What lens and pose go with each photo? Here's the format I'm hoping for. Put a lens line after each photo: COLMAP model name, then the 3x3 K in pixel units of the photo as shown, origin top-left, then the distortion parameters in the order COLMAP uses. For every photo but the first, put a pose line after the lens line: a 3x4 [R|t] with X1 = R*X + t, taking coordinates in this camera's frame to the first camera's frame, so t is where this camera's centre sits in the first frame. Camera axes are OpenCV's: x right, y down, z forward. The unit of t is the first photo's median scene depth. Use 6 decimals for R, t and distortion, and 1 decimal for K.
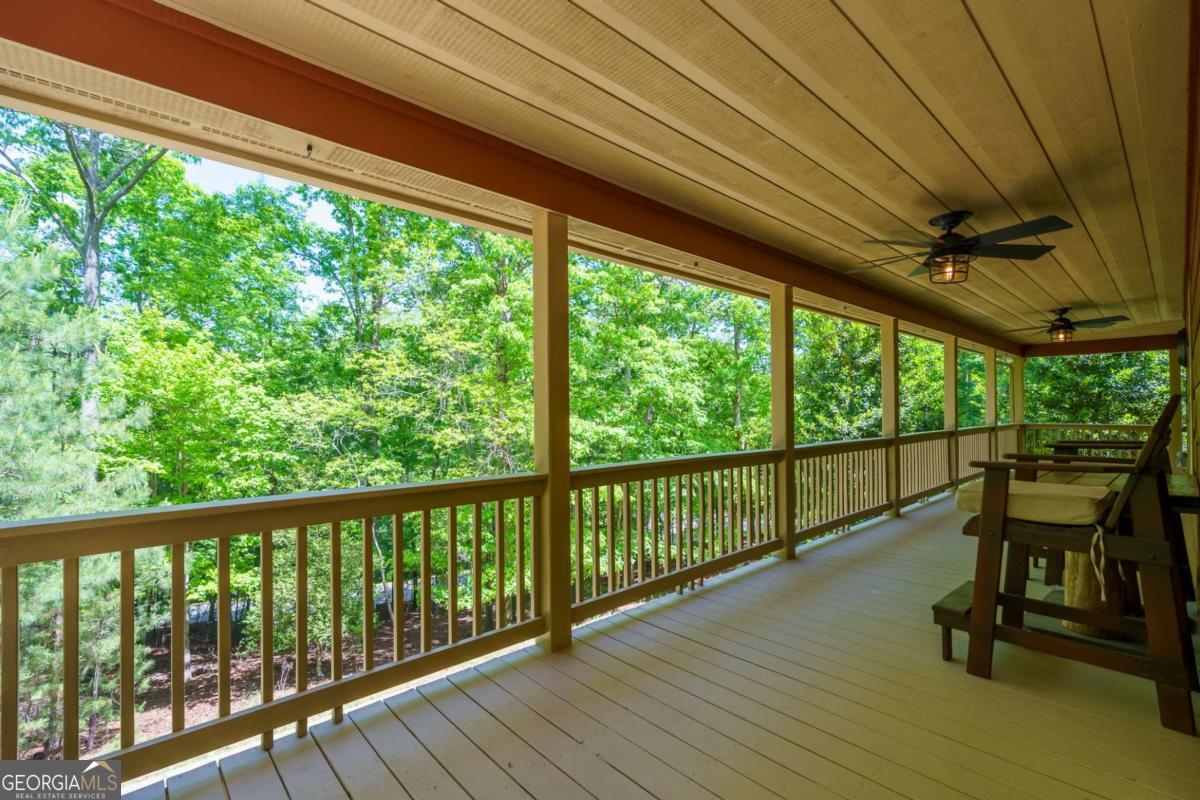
lens RADIAL K [[533.8, 0, 600.0], [0, 533.8, 400.0], [0, 0, 1]] dist [-0.021762, -0.000185]
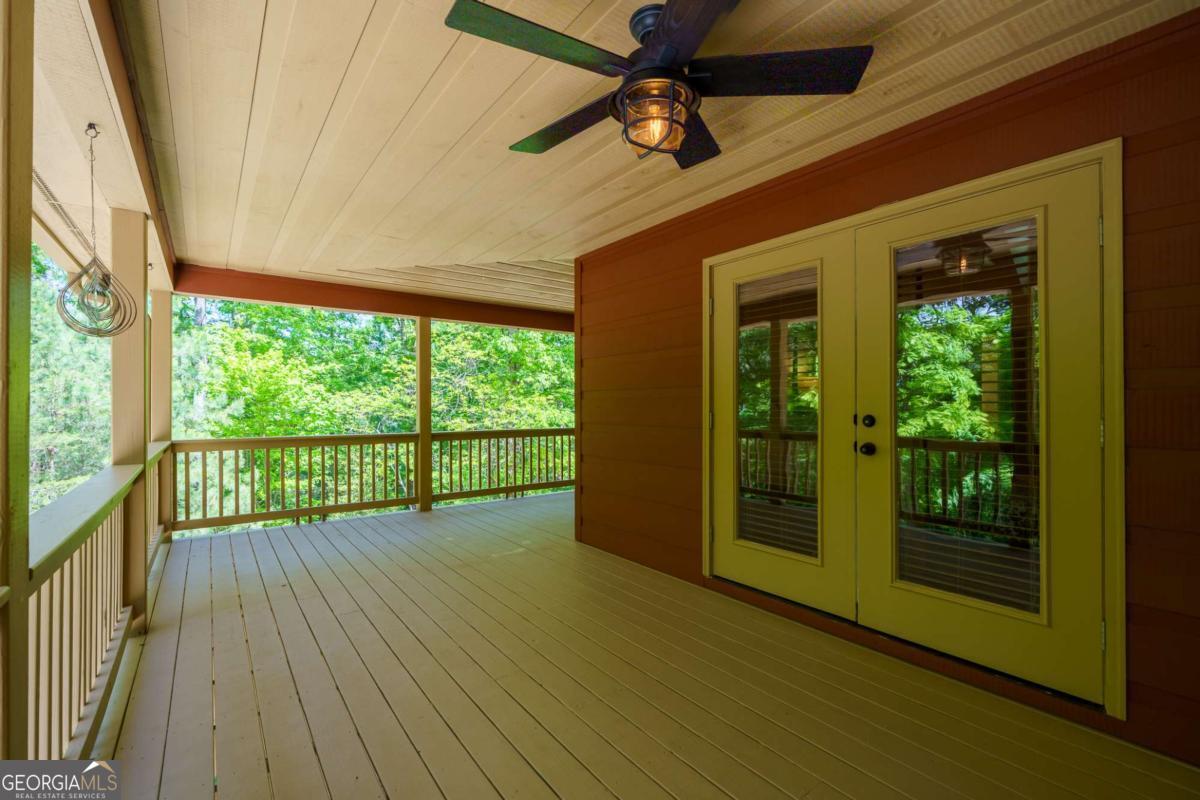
lens RADIAL K [[515.4, 0, 601.0], [0, 515.4, 406.1], [0, 0, 1]] dist [-0.000676, -0.000144]
pose [[0.995846, 0.006543, -0.090815, 0.168762], [-0.004545, 0.999743, 0.022197, -0.005767], [0.090937, -0.021692, 0.995620, -0.212722]]
